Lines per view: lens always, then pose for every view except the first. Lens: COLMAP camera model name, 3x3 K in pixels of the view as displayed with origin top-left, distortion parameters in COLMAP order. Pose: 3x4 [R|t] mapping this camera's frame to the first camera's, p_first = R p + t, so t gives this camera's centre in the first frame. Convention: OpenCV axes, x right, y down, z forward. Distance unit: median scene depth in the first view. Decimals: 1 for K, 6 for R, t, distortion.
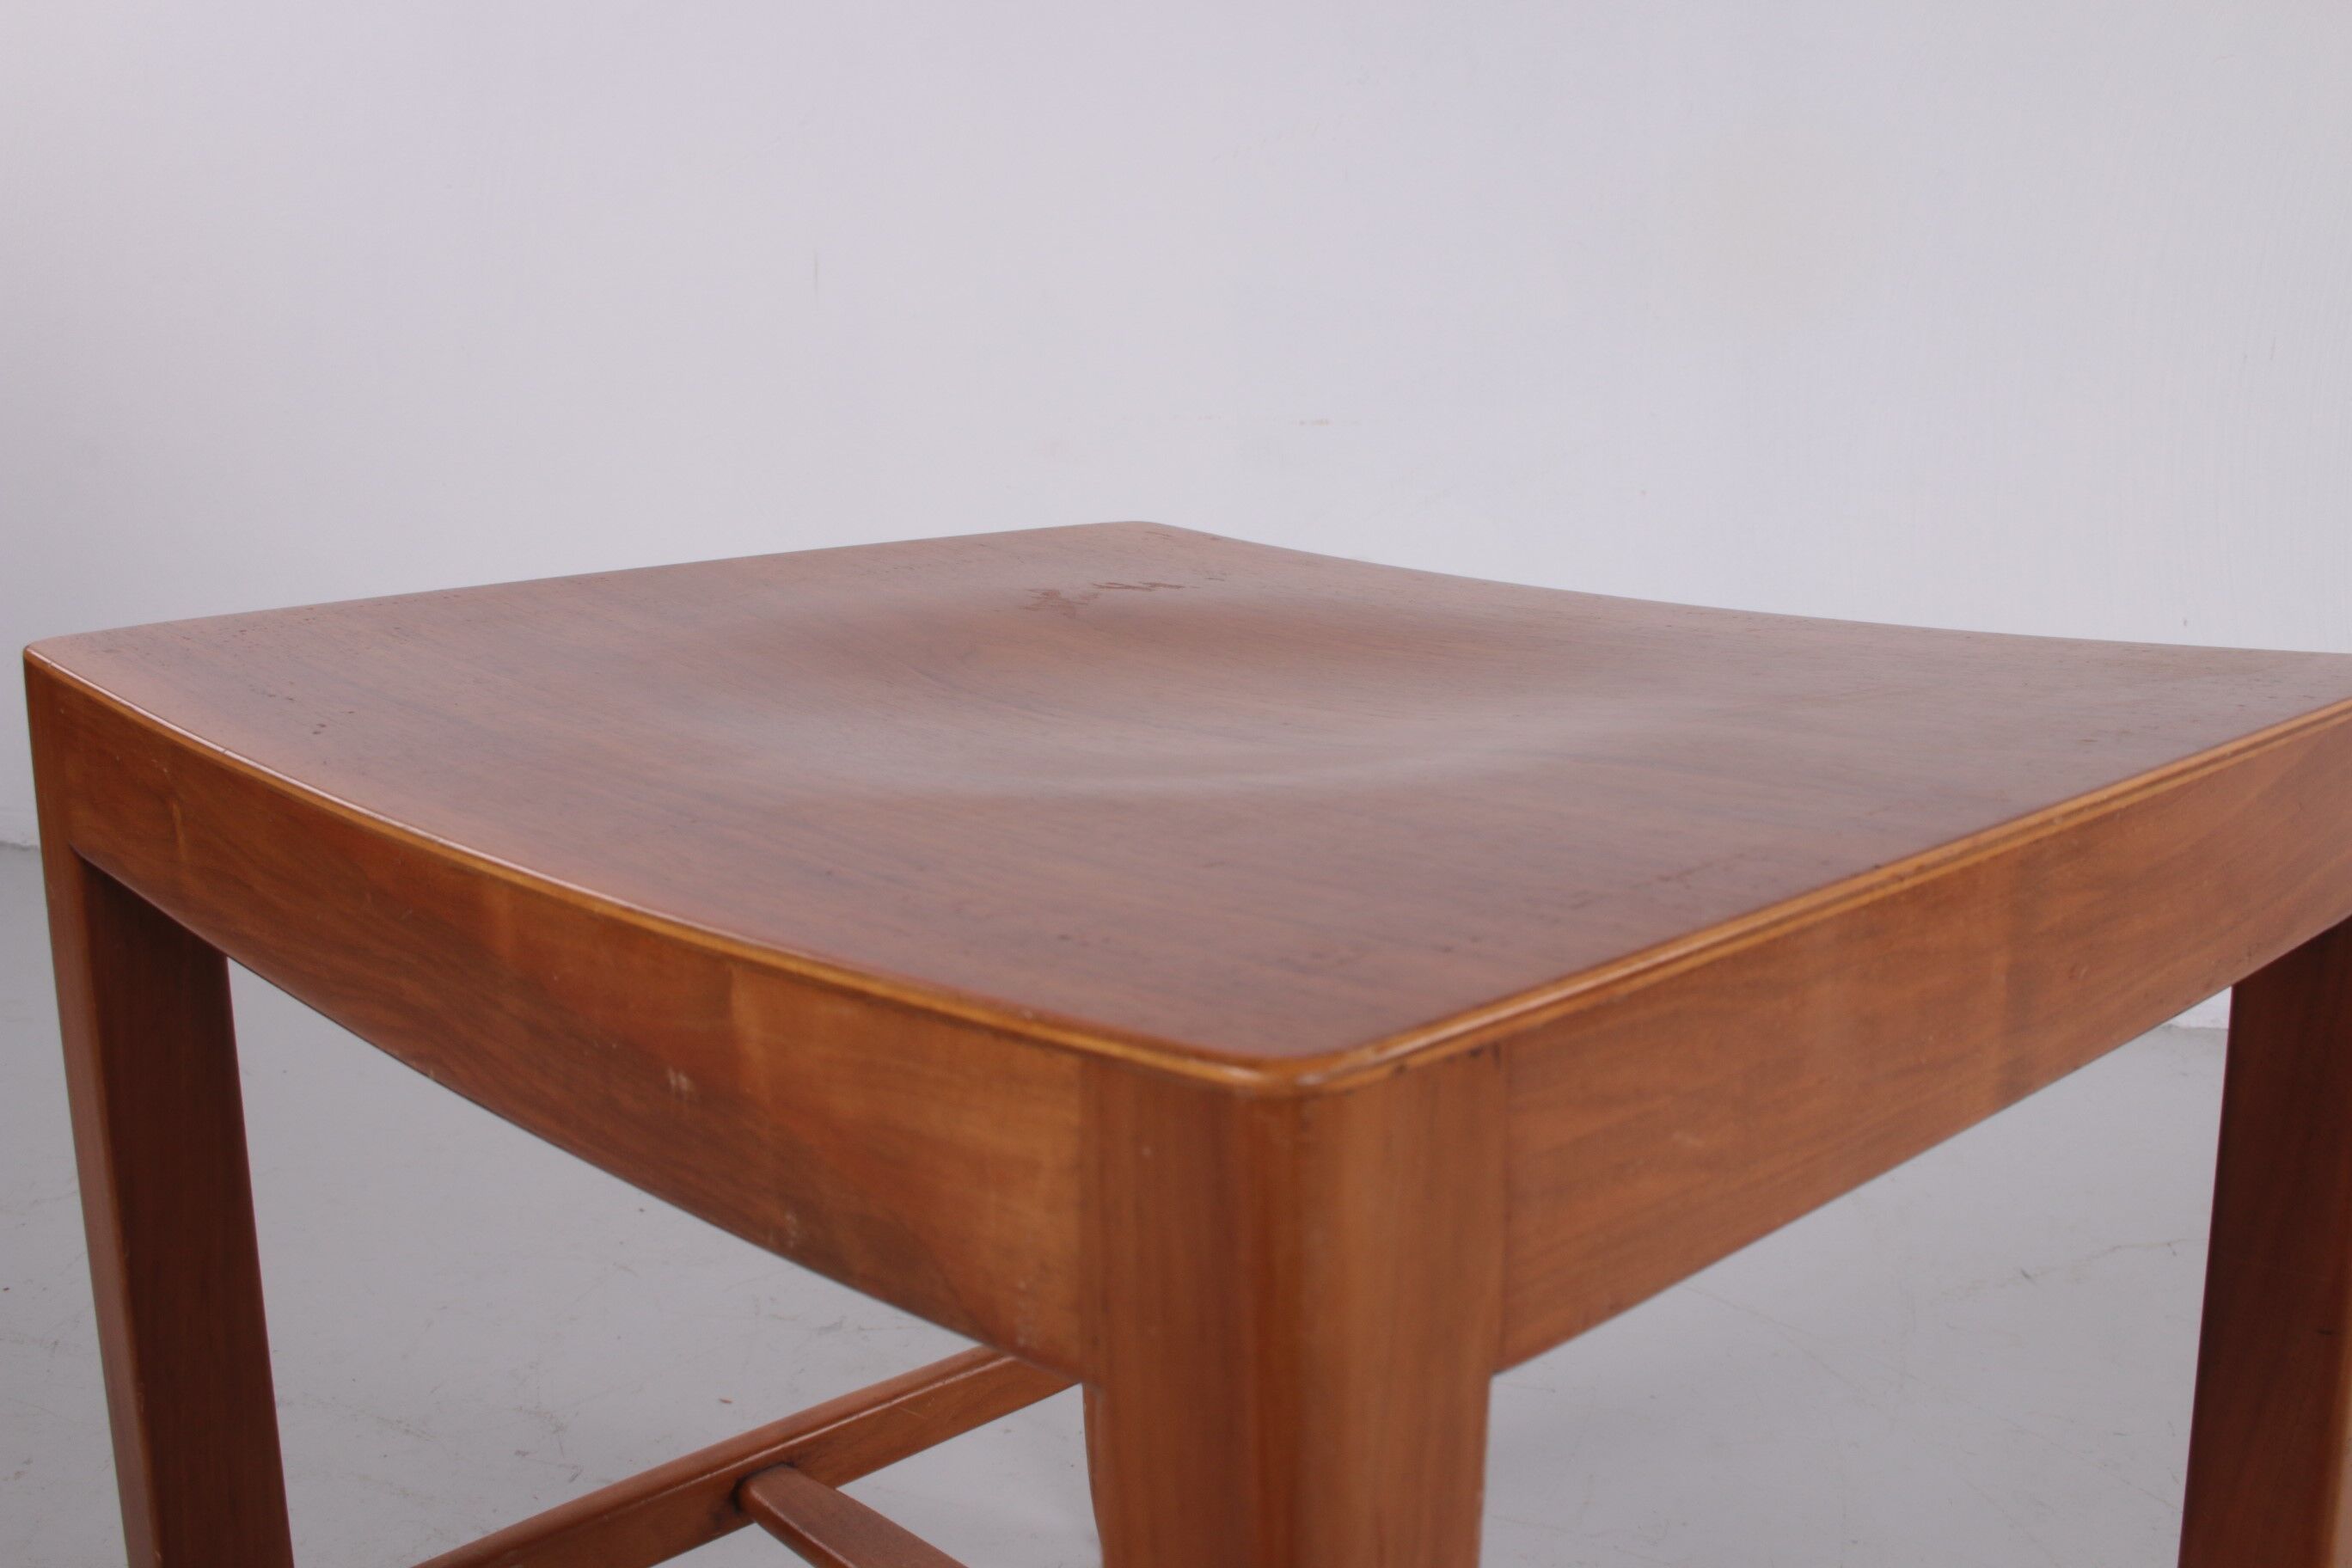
lens RADIAL K [[2310.3, 0, 1176.0], [0, 2310.3, 784.0], [0, 0, 1]] dist [-0.082950, 0.000472]
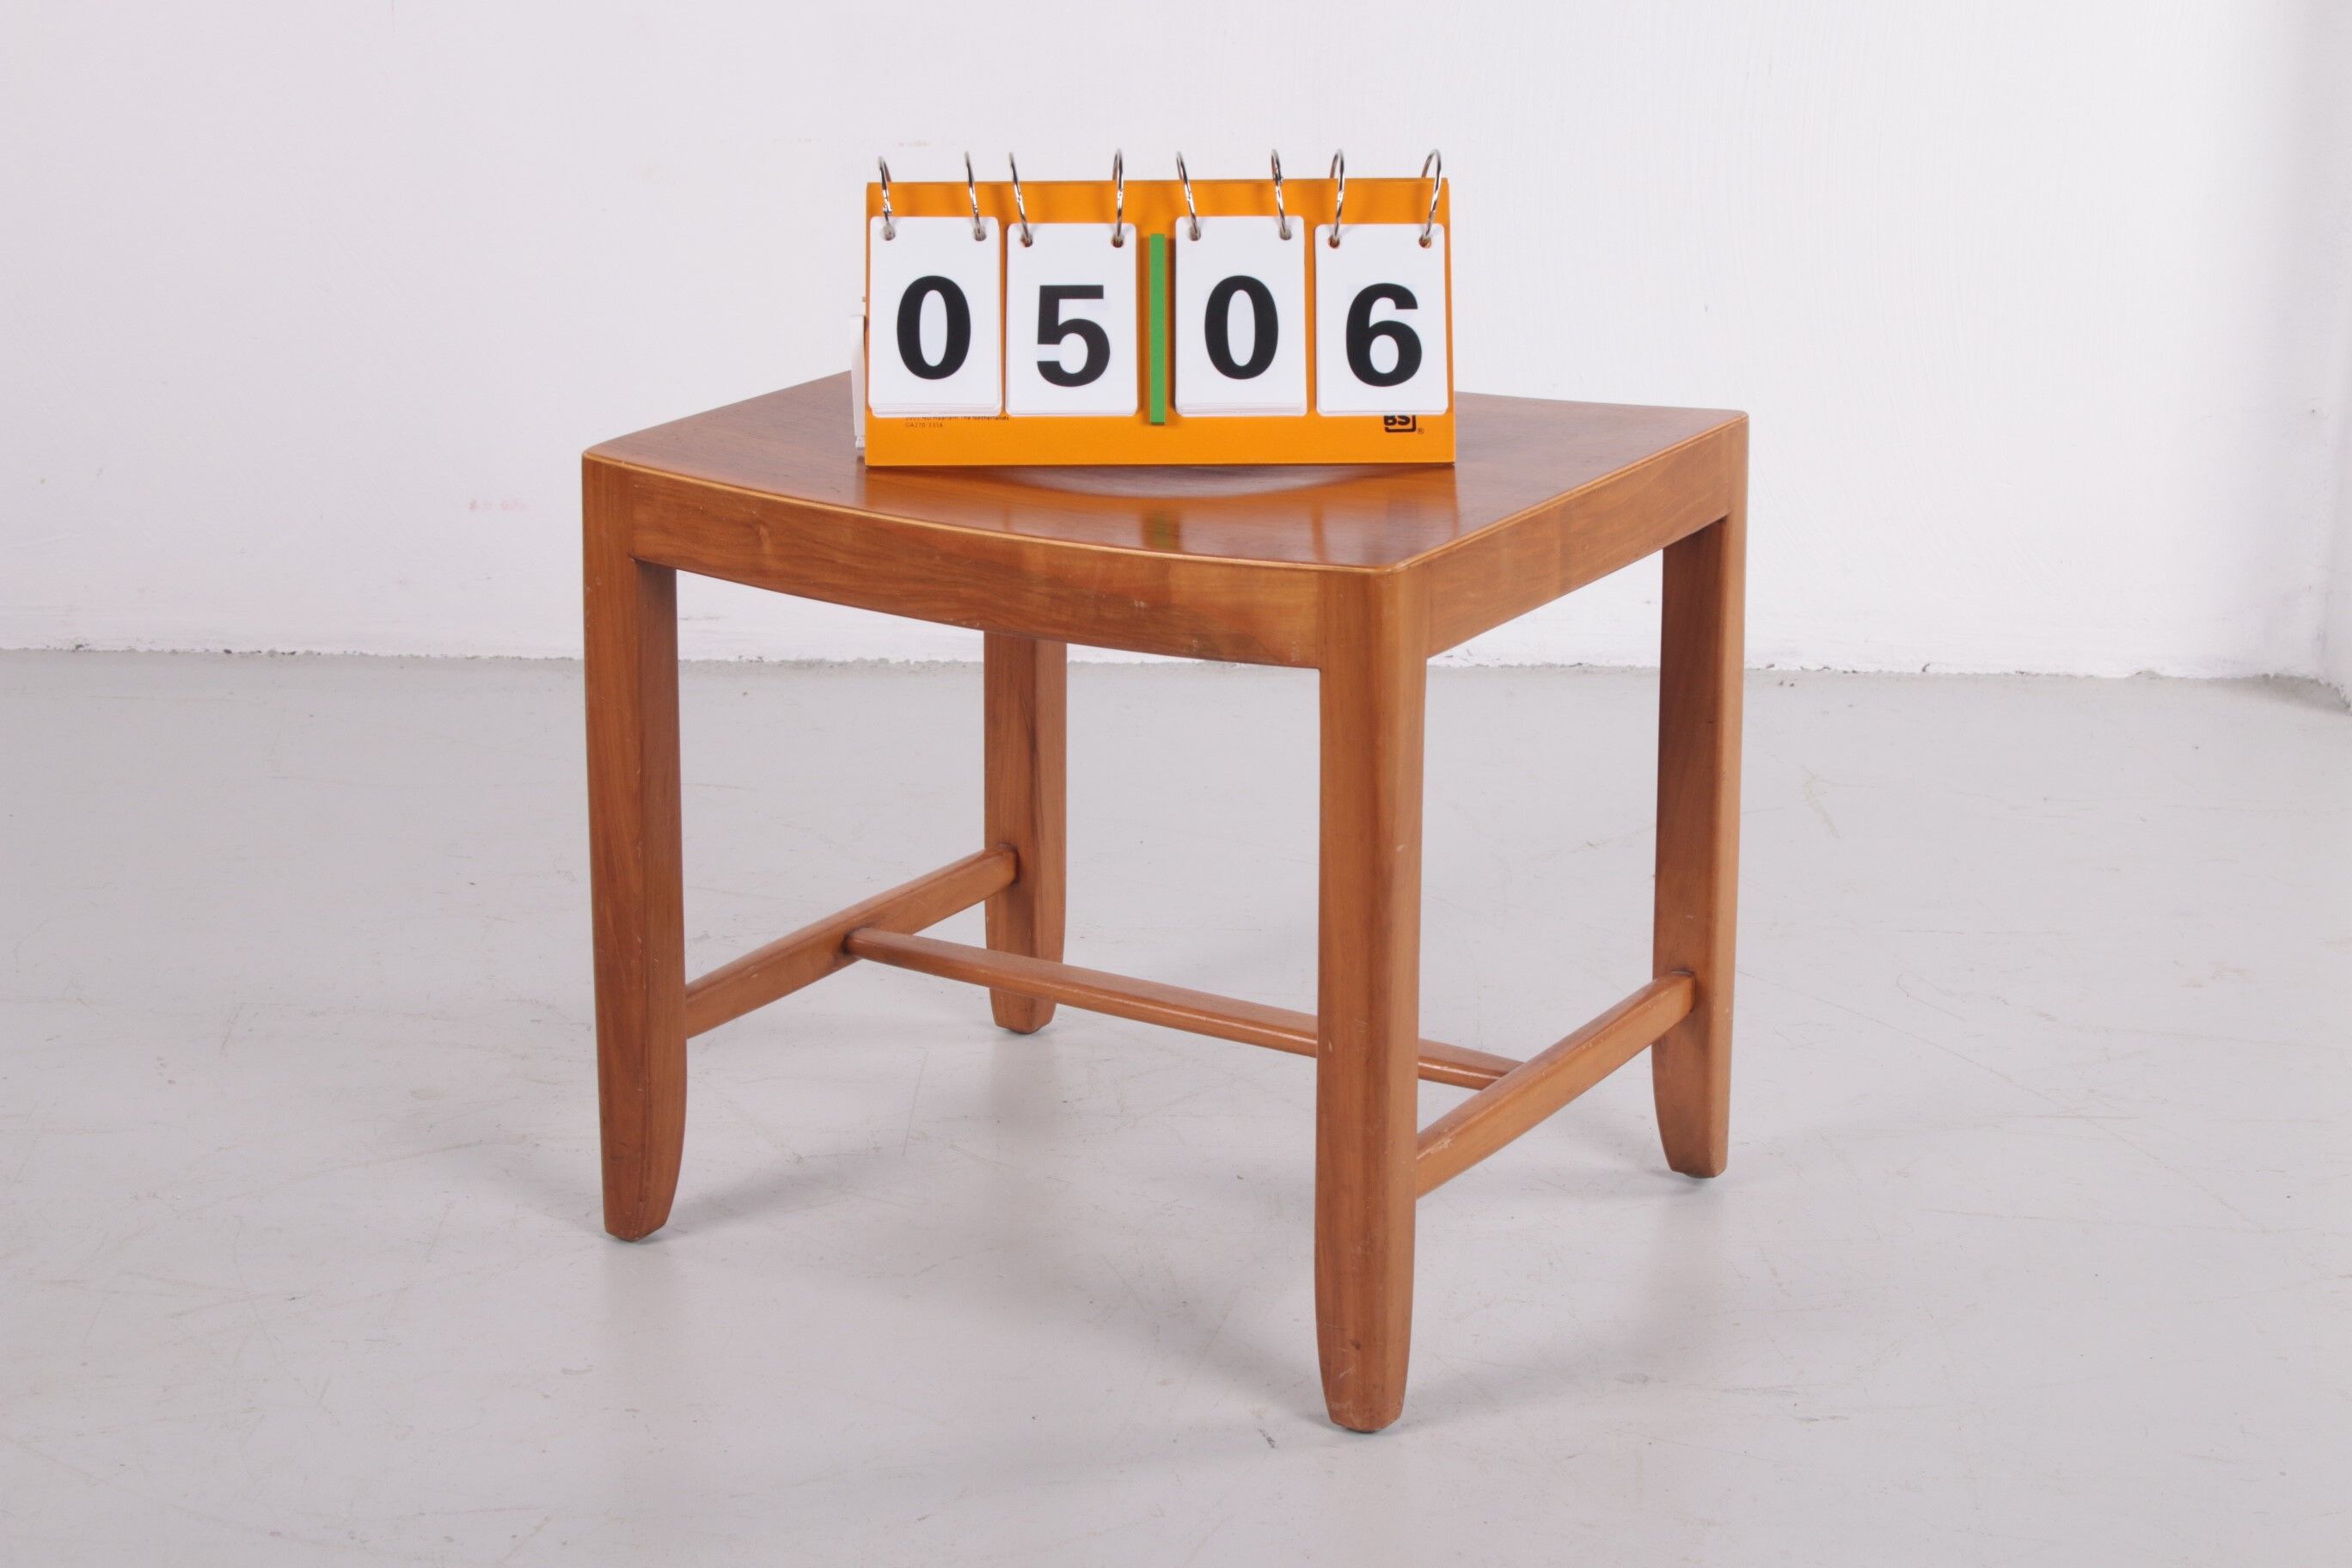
lens RADIAL K [[4337.9, 0, 1176.0], [0, 4337.9, 784.0], [0, 0, 1]] dist [0.049619, 0.277395]
pose [[0.965248, -0.064963, 0.253133, -1.455486], [0.046701, 0.995898, 0.077505, -0.065042], [-0.257130, -0.062990, 0.964322, -4.024596]]
